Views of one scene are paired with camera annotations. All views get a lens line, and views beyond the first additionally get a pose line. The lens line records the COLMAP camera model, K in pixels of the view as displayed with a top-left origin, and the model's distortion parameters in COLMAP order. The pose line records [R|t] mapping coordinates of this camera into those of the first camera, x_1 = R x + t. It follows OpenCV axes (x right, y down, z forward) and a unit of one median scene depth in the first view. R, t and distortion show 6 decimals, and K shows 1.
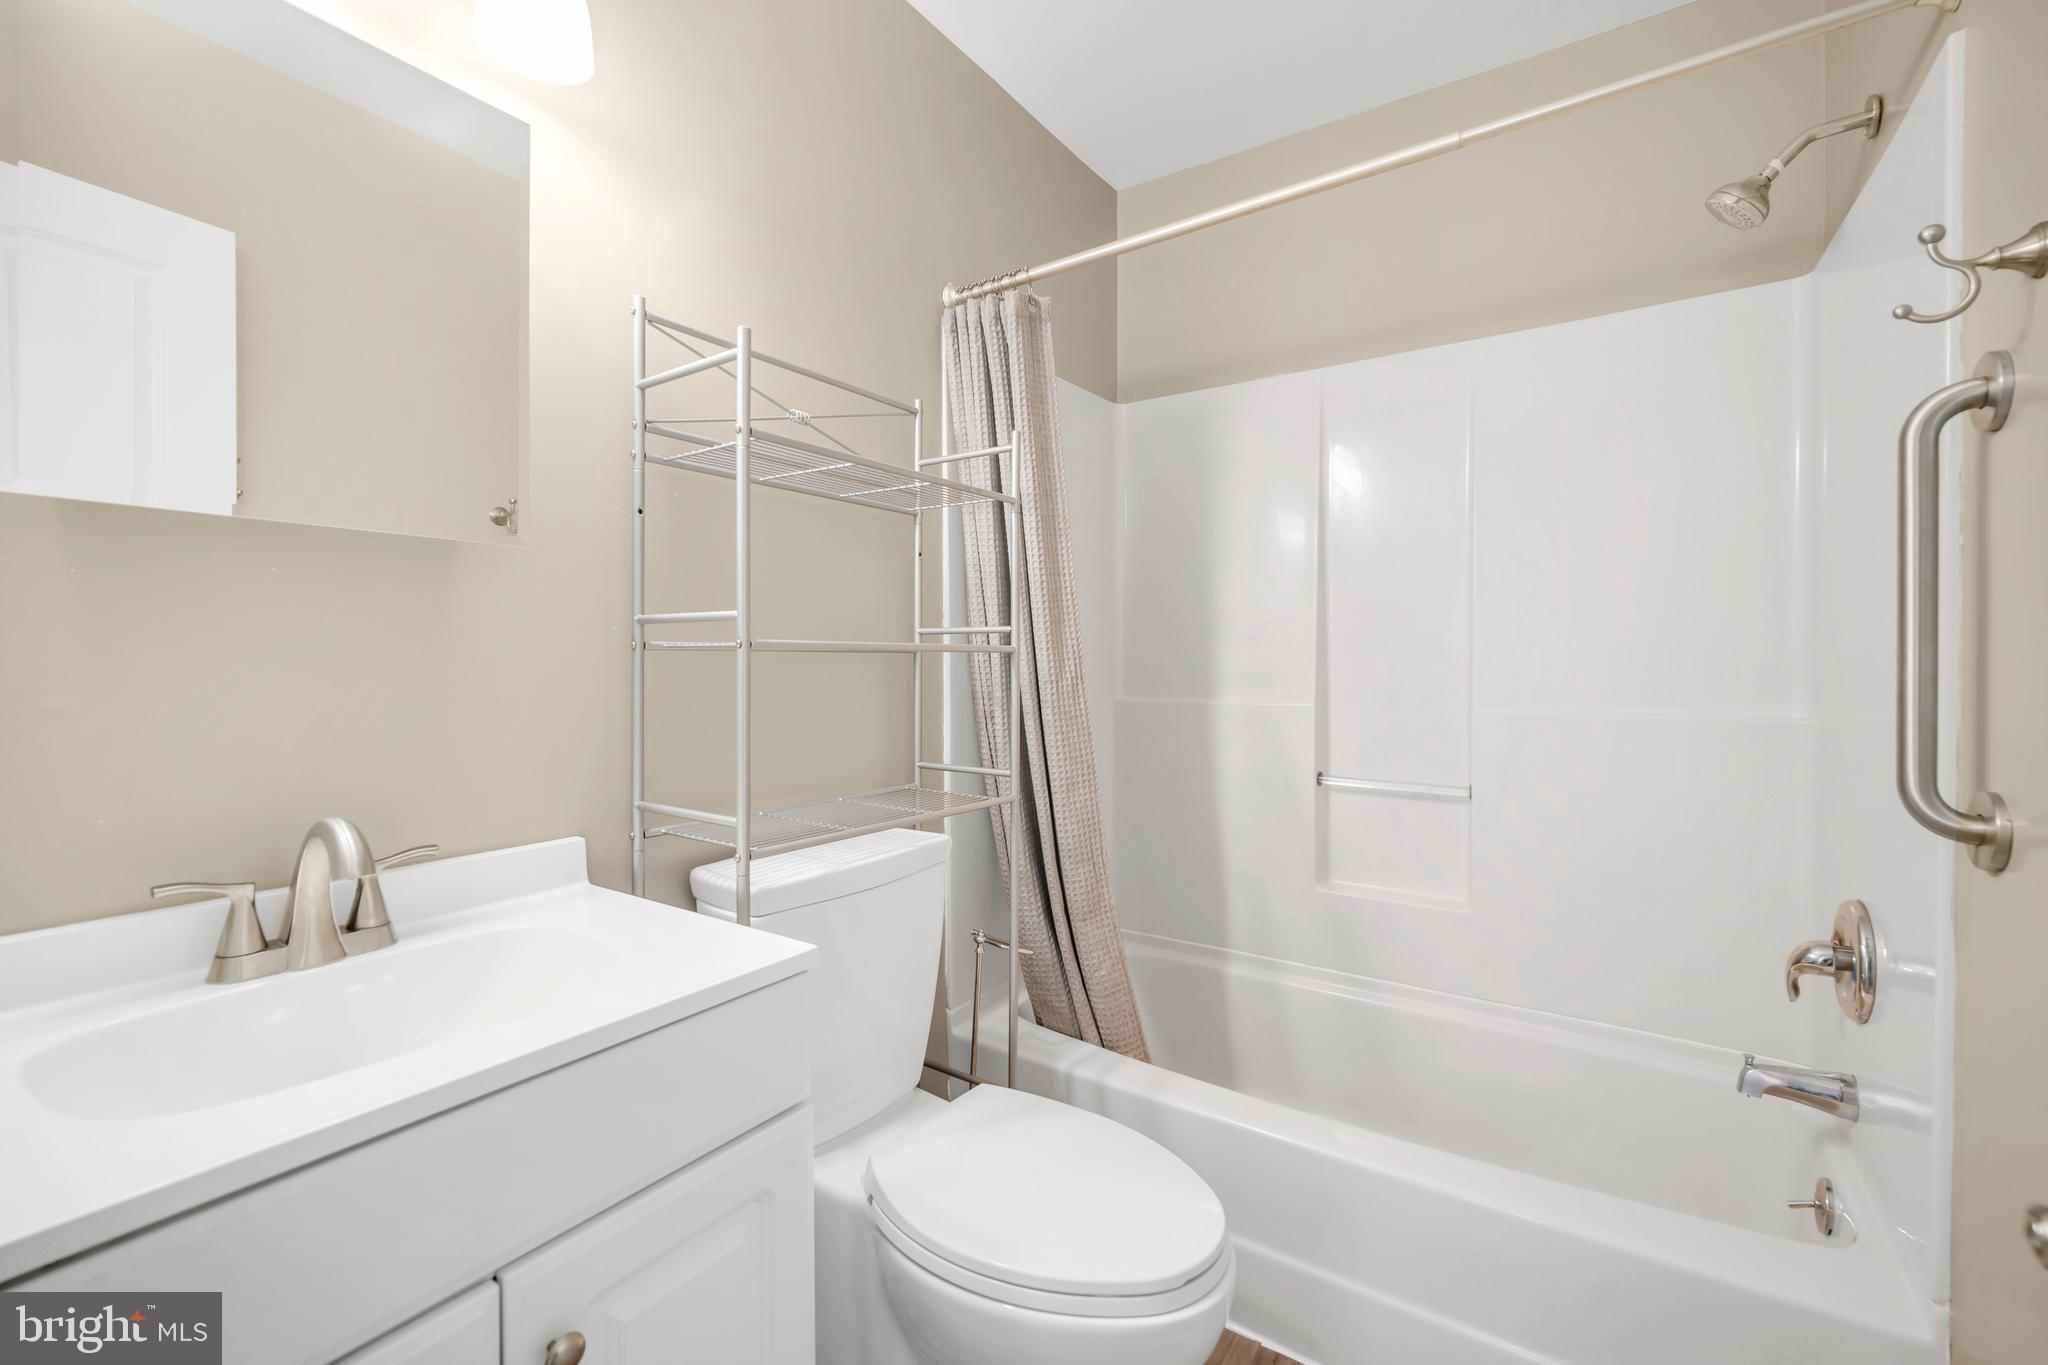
lens RADIAL K [[844.6, 0, 1013.6], [0, 844.6, 663.7], [0, 0, 1]] dist [-0.001811, -0.000060]
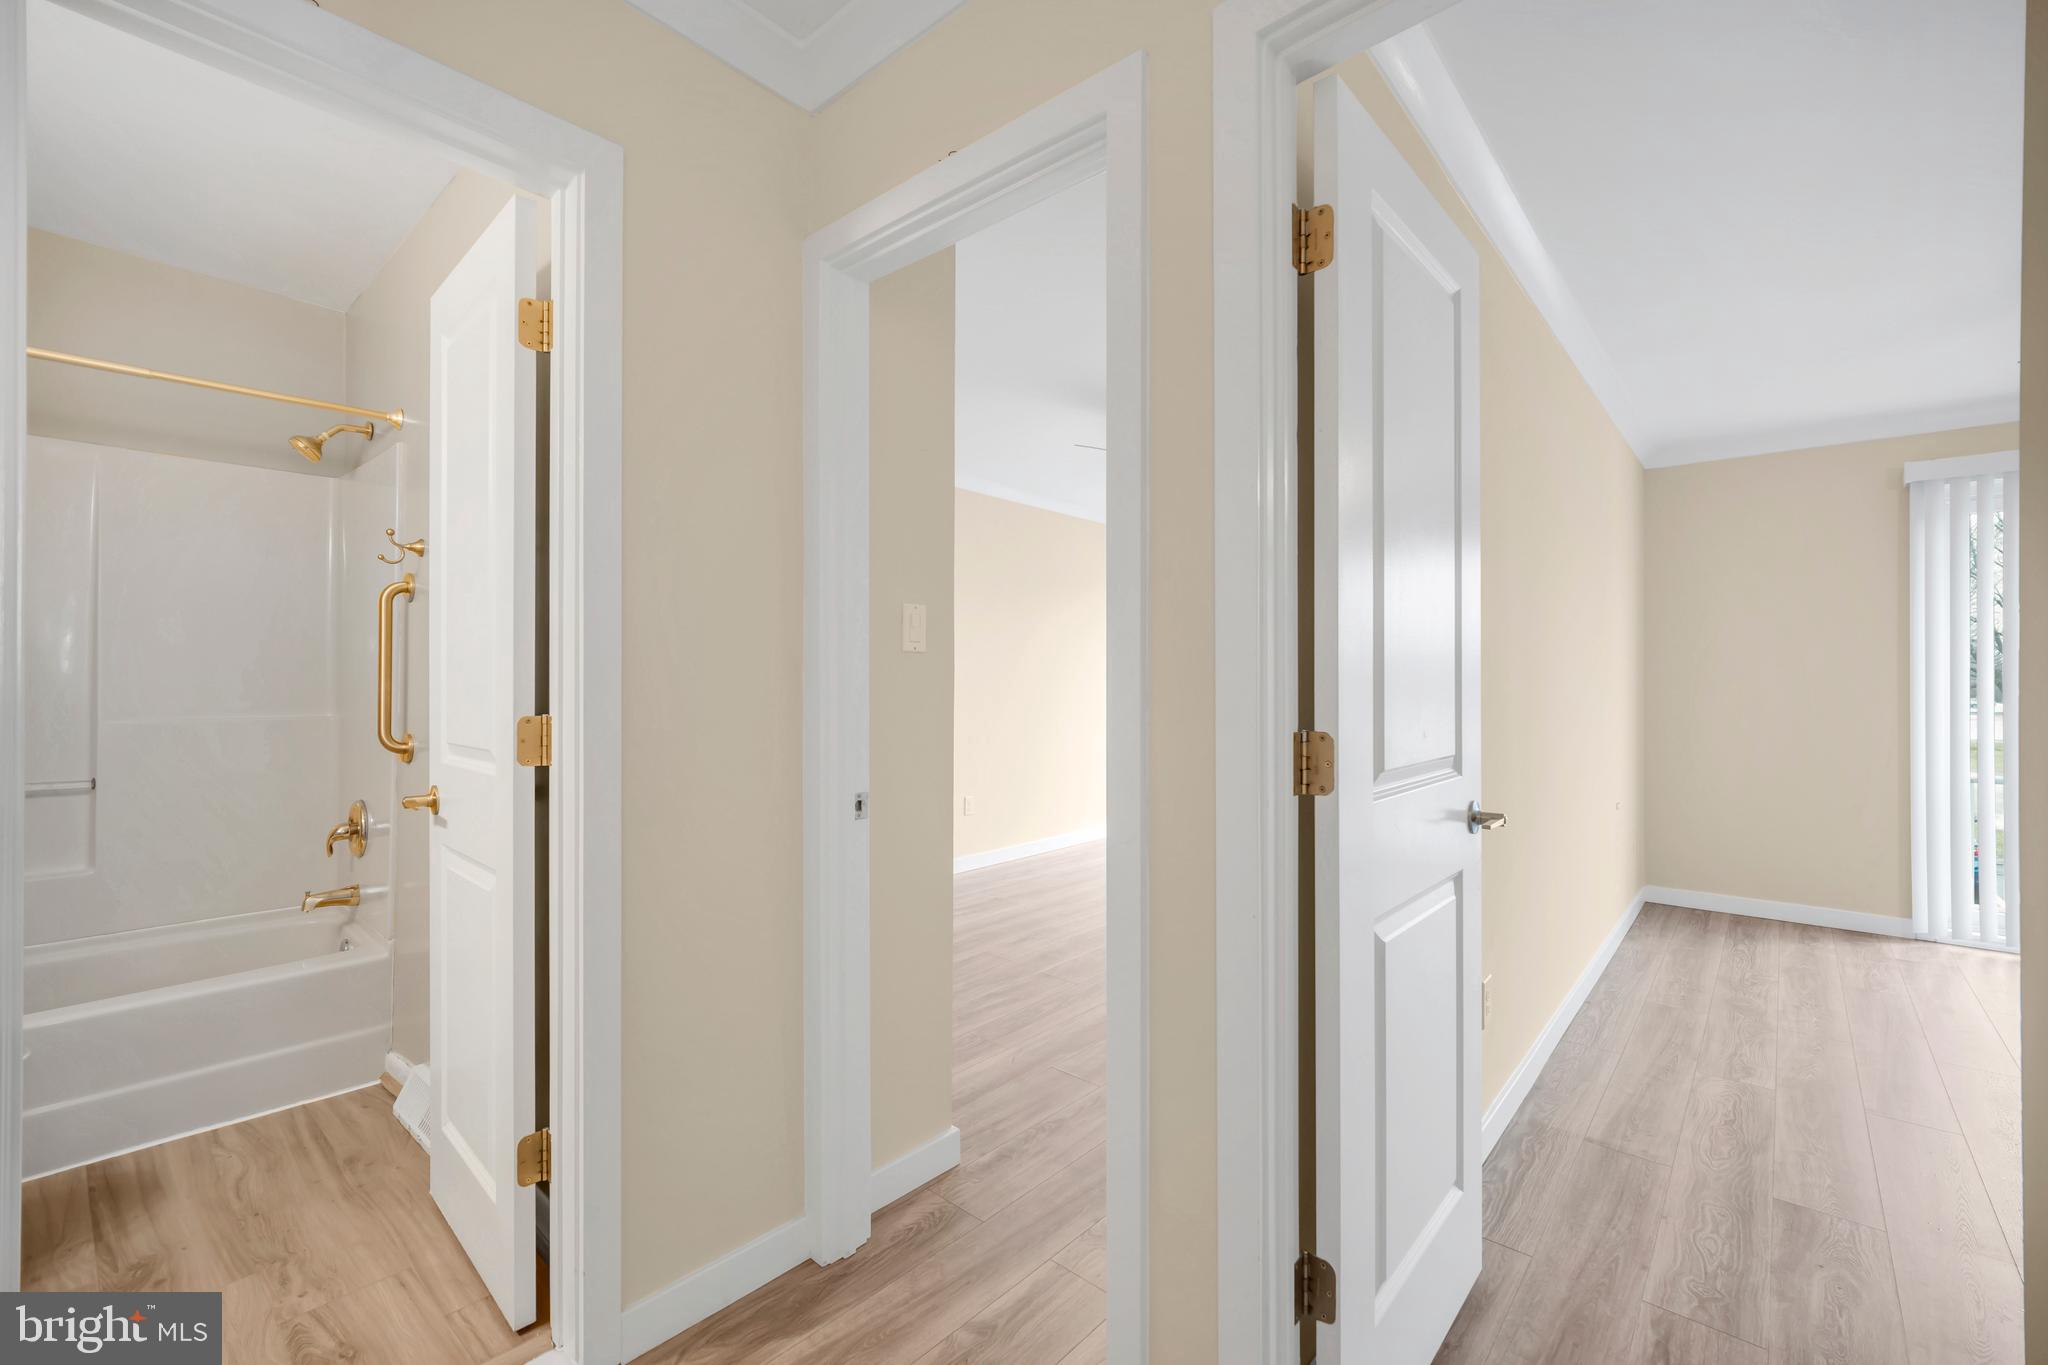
lens RADIAL K [[844.6, 0, 1043.6], [0, 844.6, 683.7], [0, 0, 1]] dist [-0.001811, -0.000060]
pose [[0.087502, 0.007874, 0.996133, -0.978179], [0.000113, 0.999969, -0.007914, 0.008250], [-0.996164, 0.000806, 0.087499, -0.912274]]
